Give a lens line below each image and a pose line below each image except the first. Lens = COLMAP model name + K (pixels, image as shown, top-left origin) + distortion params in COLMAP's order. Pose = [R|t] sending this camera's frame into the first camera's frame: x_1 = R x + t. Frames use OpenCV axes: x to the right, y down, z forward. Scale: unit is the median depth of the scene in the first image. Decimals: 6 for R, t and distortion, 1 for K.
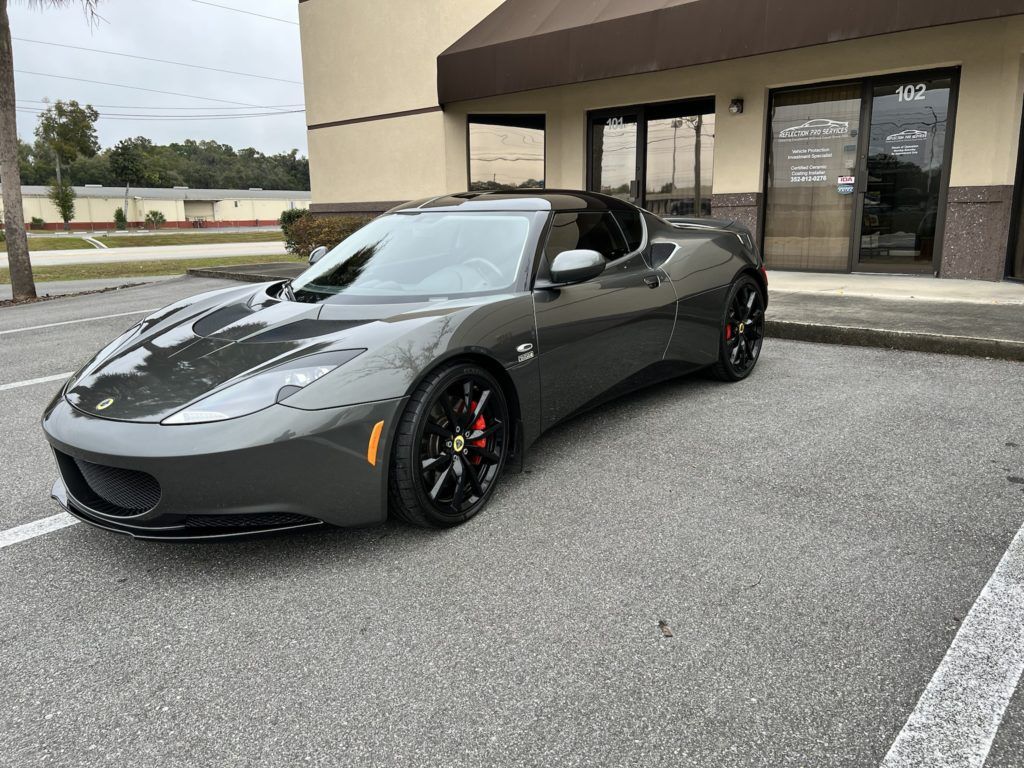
lens RADIAL K [[777.7, 0, 512.6], [0, 777.7, 376.6], [0, 0, 1]] dist [0.049448, -0.052215]
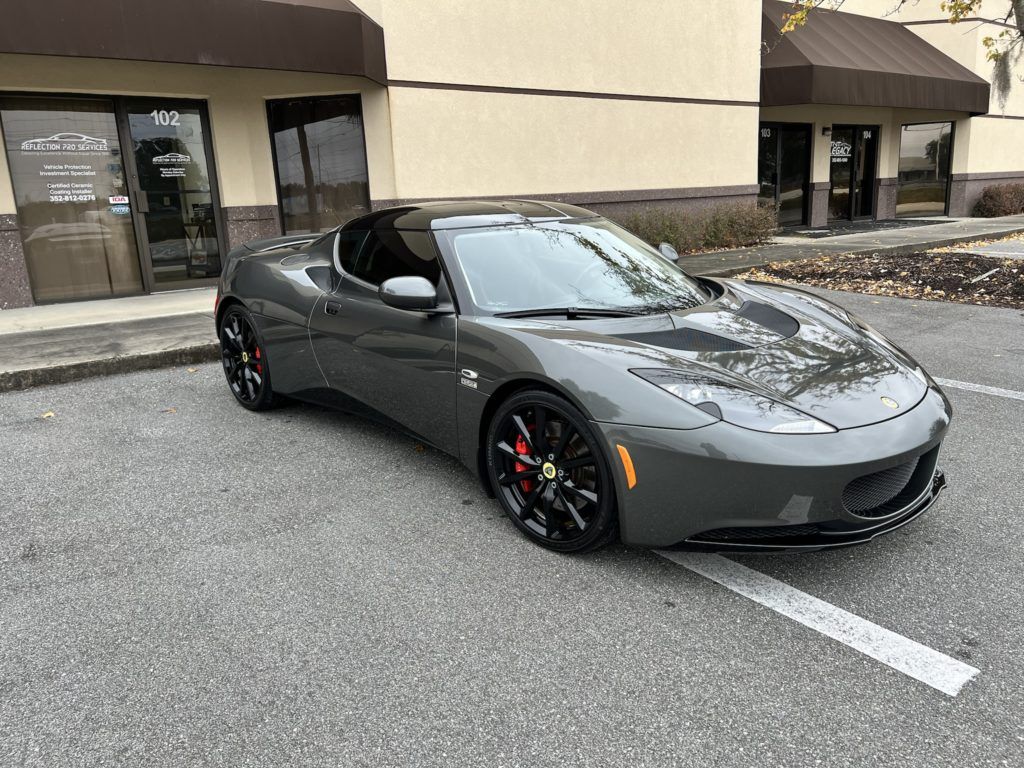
lens RADIAL K [[777.7, 0, 518.8], [0, 777.7, 383.2], [0, 0, 1]] dist [0.049448, -0.052215]
pose [[0.149825, -0.217754, 0.964435, -0.519441], [0.243640, 0.953497, 0.177434, -0.094619], [-0.958223, 0.208391, 0.195912, 0.418836]]
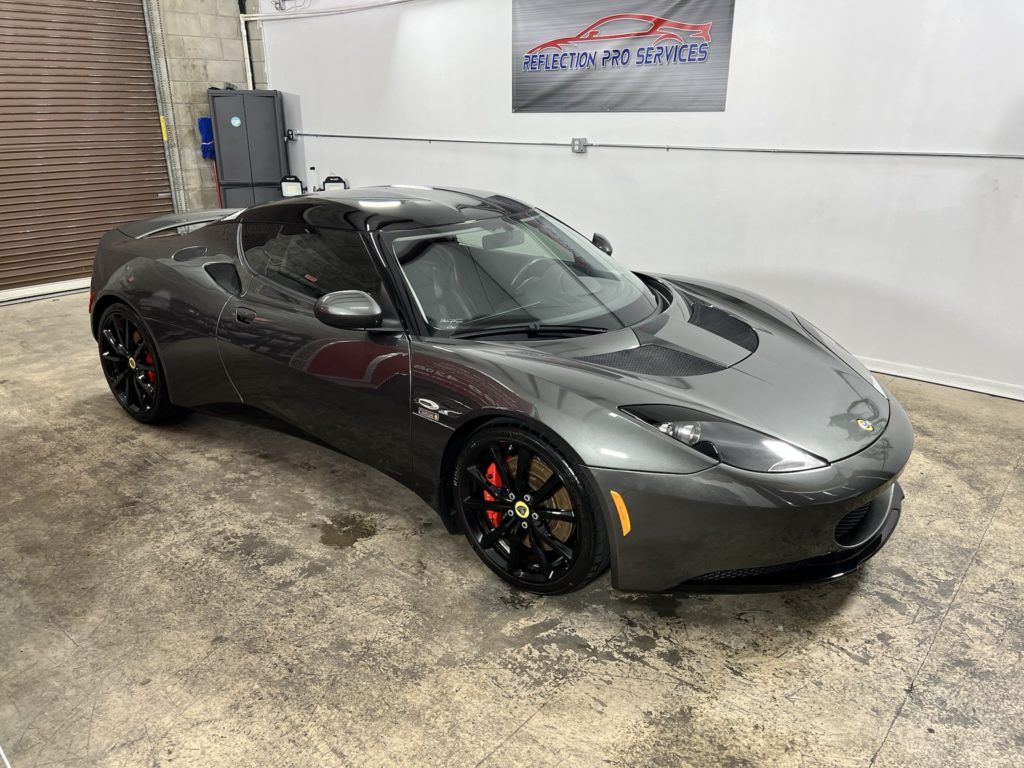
lens RADIAL K [[777.7, 0, 508.6], [0, 777.7, 389.4], [0, 0, 1]] dist [0.049448, -0.052215]
pose [[-0.016802, -0.298836, 0.954157, -0.484062], [0.233858, 0.926647, 0.294338, -0.135793], [-0.972126, 0.228082, 0.054315, 0.459746]]
